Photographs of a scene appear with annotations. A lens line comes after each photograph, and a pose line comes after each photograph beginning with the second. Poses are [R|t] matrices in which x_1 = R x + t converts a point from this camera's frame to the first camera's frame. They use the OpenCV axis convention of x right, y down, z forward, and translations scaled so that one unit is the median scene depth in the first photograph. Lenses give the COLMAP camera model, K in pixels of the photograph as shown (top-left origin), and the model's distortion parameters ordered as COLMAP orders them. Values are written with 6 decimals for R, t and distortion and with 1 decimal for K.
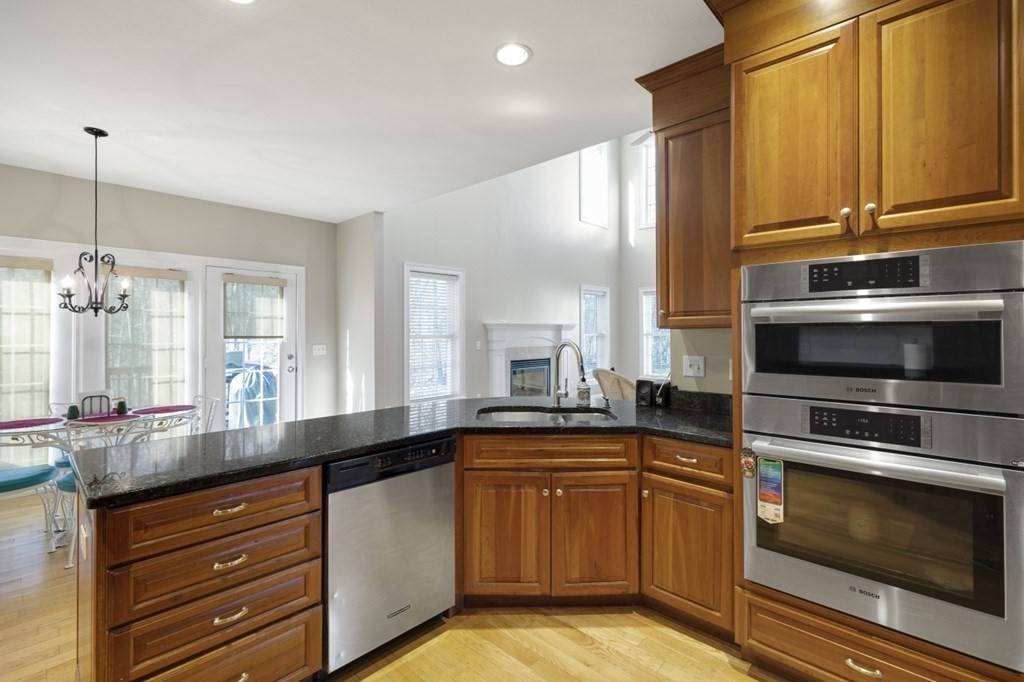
lens RADIAL K [[459.3, 0, 513.5], [0, 459.3, 329.9], [0, 0, 1]] dist [0.000059, -0.000630]
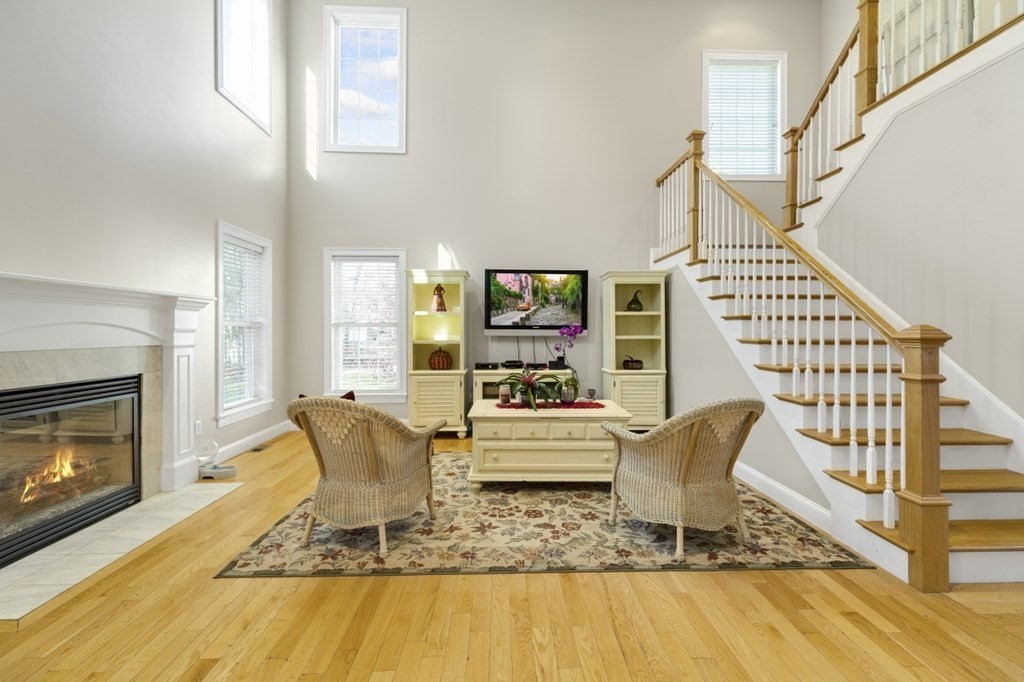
lens RADIAL K [[459.3, 0, 513.5], [0, 459.3, 329.9], [0, 0, 1]] dist [0.000059, -0.000630]
pose [[0.707379, 0.001157, 0.706834, 0.039497], [-0.002292, 0.999997, 0.000657, 0.032602], [-0.706831, -0.002085, 0.707380, 0.767587]]
